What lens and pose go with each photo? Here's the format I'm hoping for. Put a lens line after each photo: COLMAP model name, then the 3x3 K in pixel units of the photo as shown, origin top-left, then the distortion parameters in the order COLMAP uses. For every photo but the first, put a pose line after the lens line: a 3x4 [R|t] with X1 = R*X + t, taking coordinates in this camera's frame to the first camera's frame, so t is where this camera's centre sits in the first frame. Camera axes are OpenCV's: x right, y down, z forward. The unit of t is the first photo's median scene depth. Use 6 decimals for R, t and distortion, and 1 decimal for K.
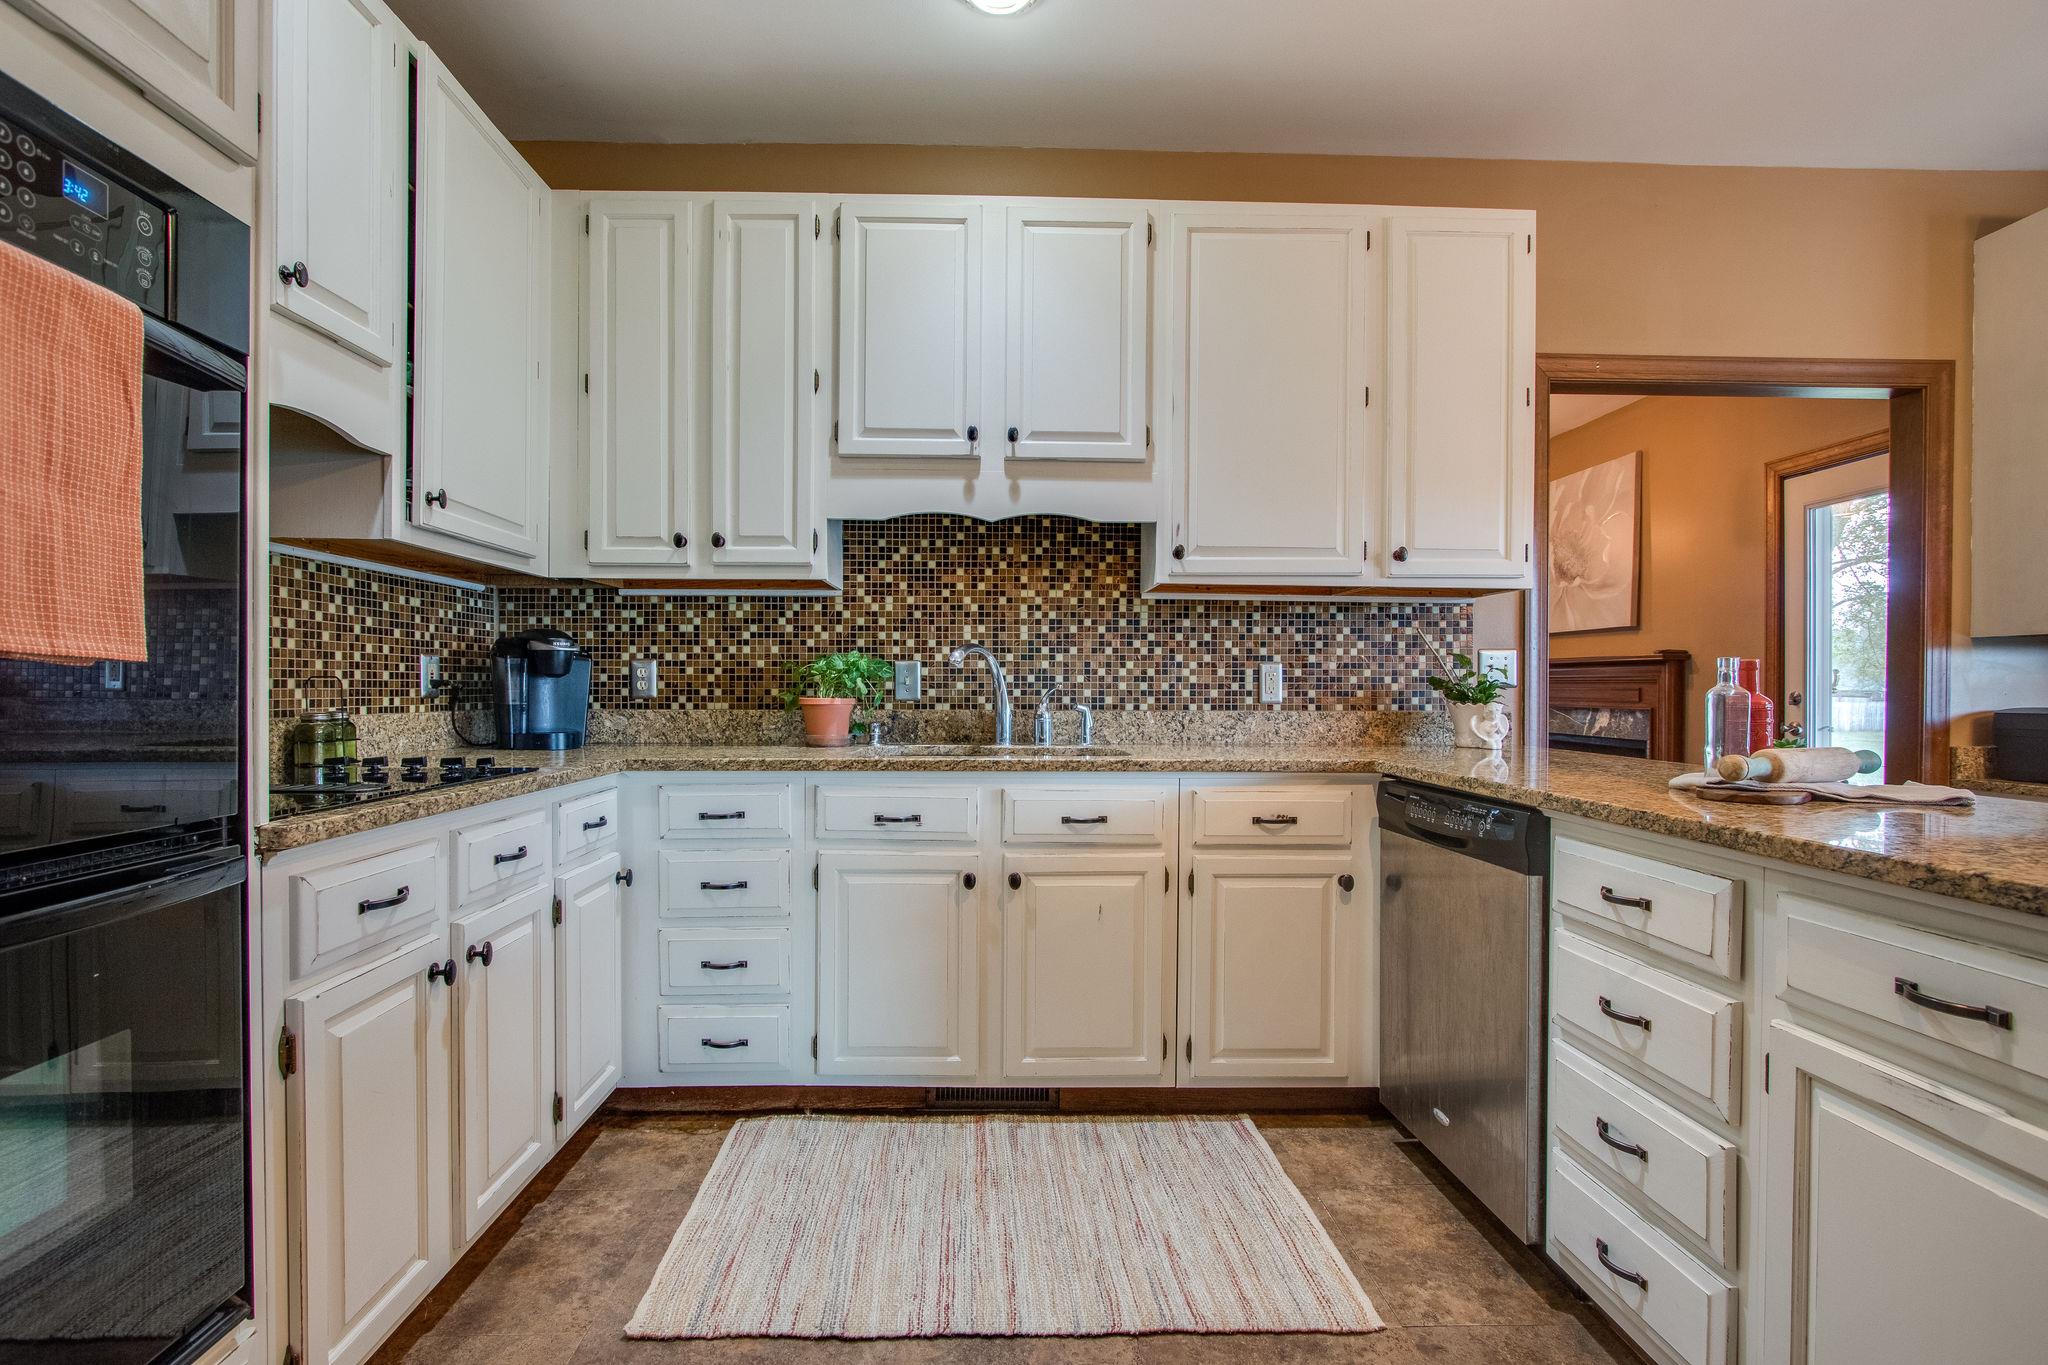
lens RADIAL K [[943.8, 0, 1012.6], [0, 943.8, 693.2], [0, 0, 1]] dist [-0.018669, 0.001806]
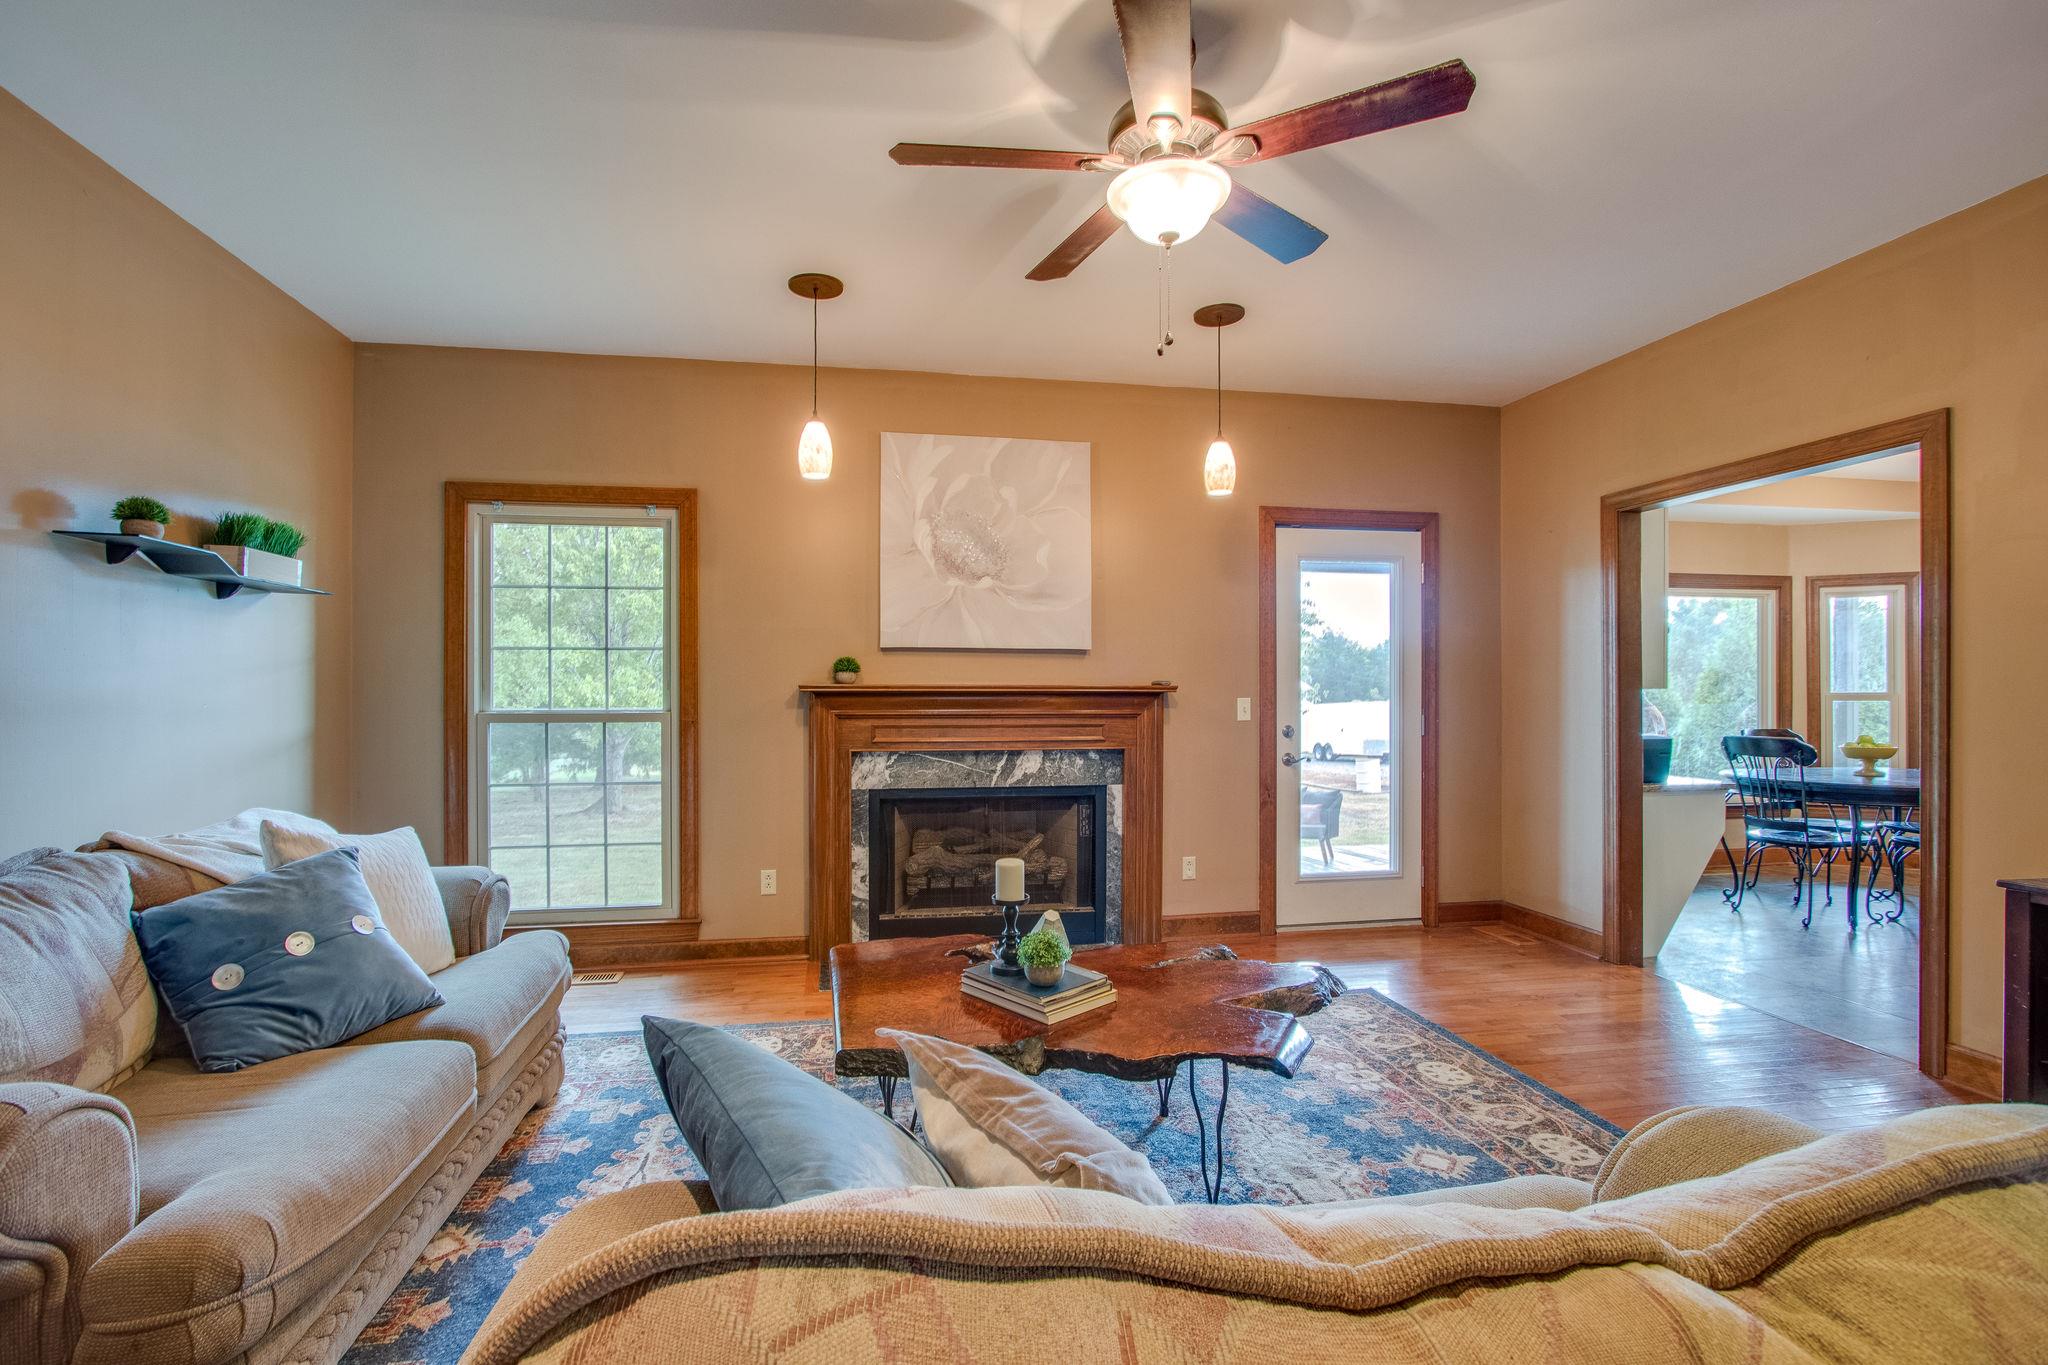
lens RADIAL K [[943.8, 0, 996.9], [0, 943.8, 693.3], [0, 0, 1]] dist [-0.018669, 0.001806]
pose [[-0.132783, -0.002500, 0.991142, -0.323703], [0.007555, 0.999965, 0.003534, -0.074097], [-0.991116, 0.007957, -0.132760, 2.411024]]
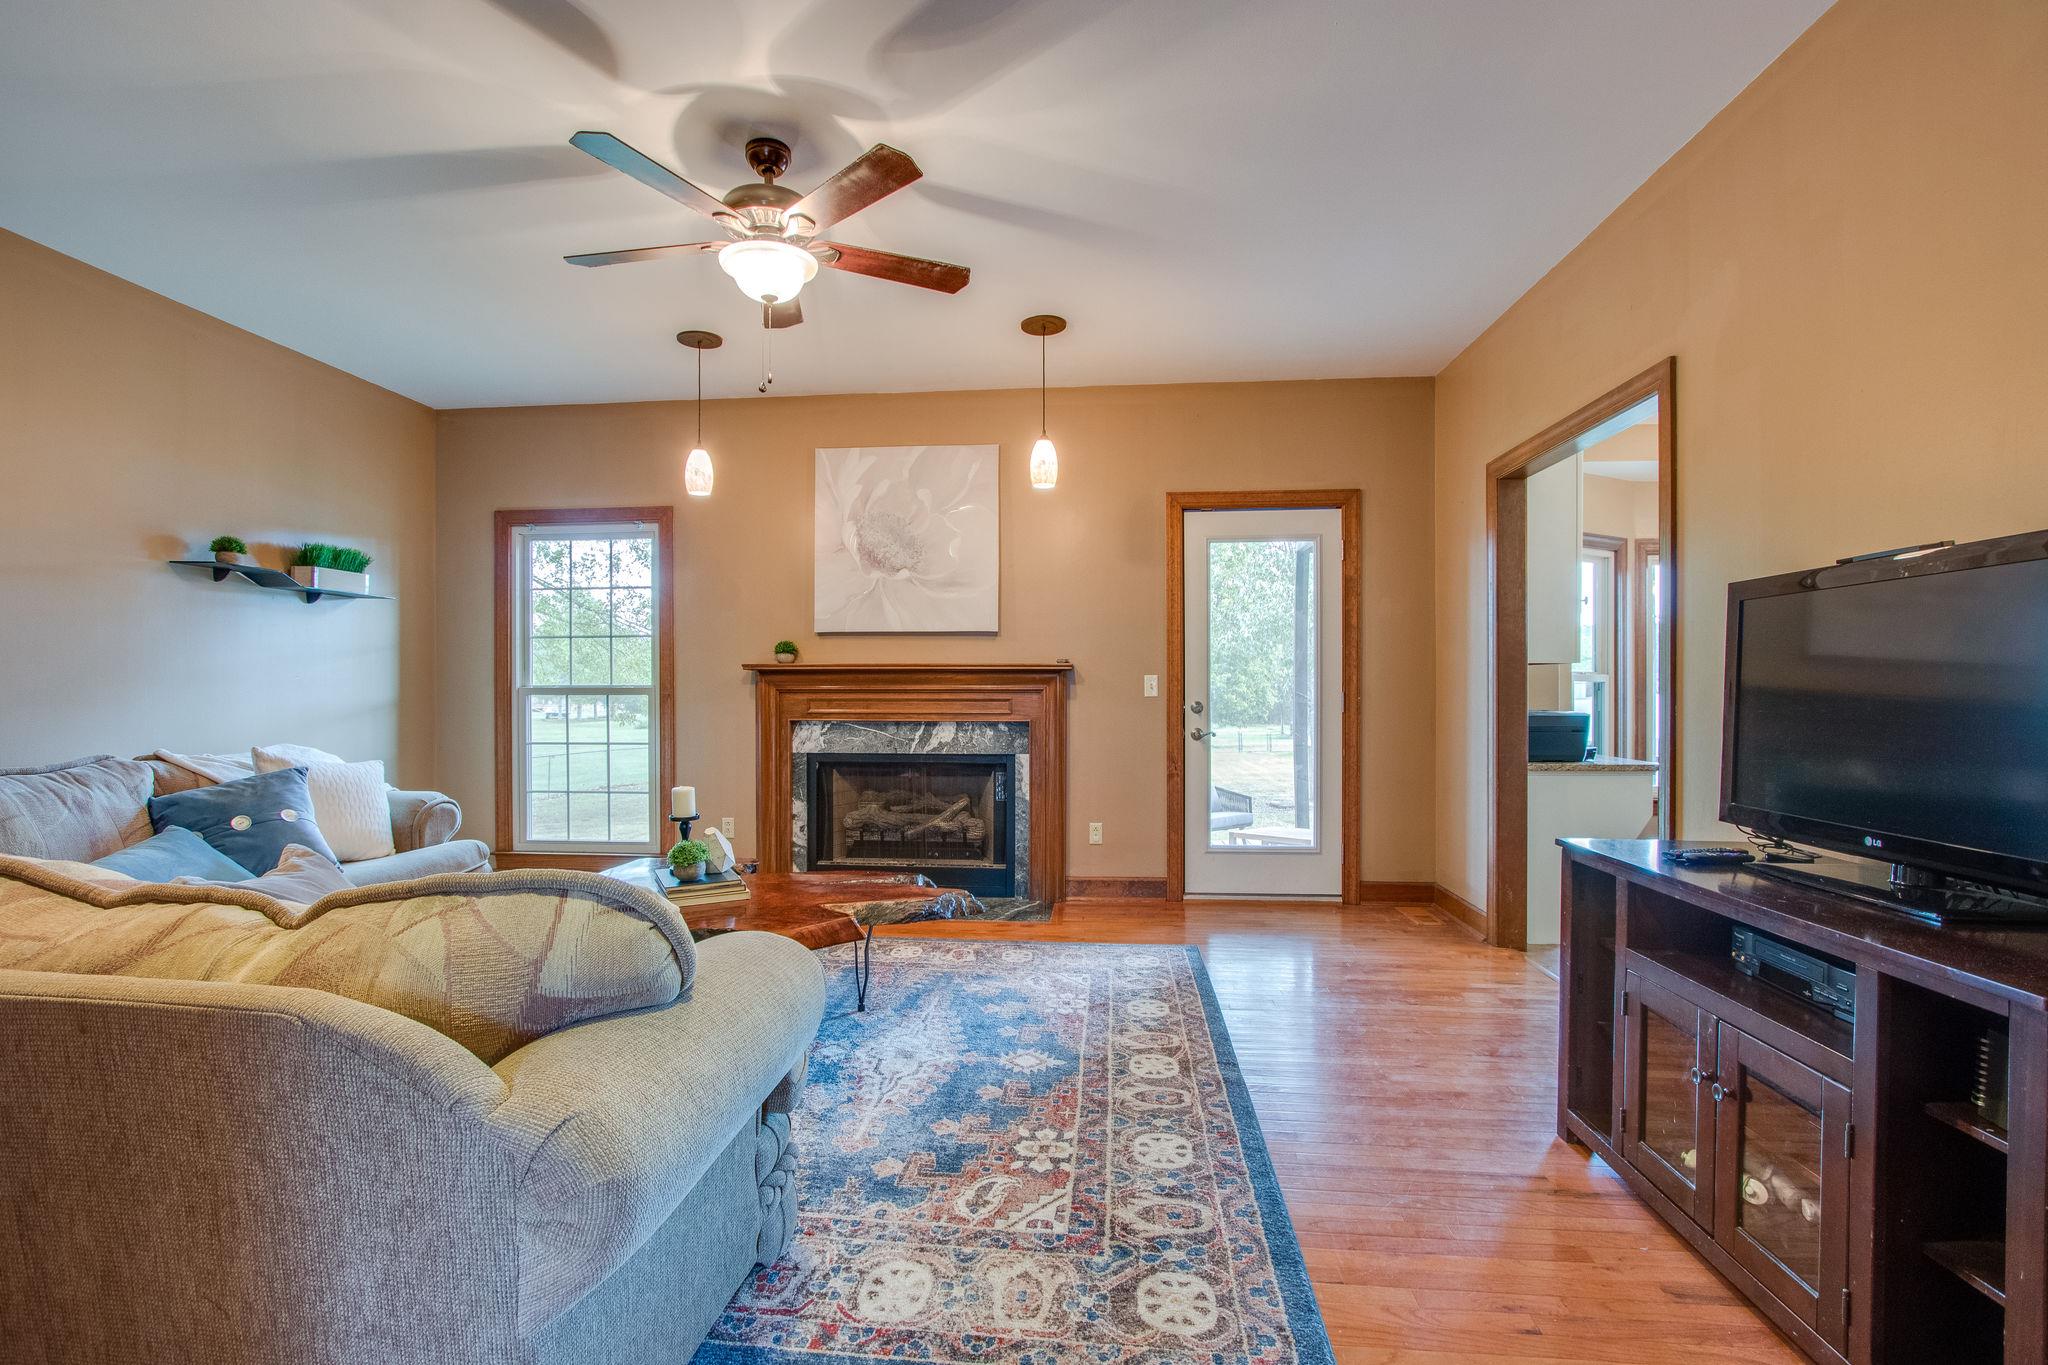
lens RADIAL K [[943.8, 0, 995.5], [0, 943.8, 693.8], [0, 0, 1]] dist [-0.018669, 0.001806]
pose [[0.137602, -0.007742, 0.990457, -0.528844], [0.008492, 0.999942, 0.006637, -0.033652], [-0.990451, 0.007498, 0.137660, 1.764823]]
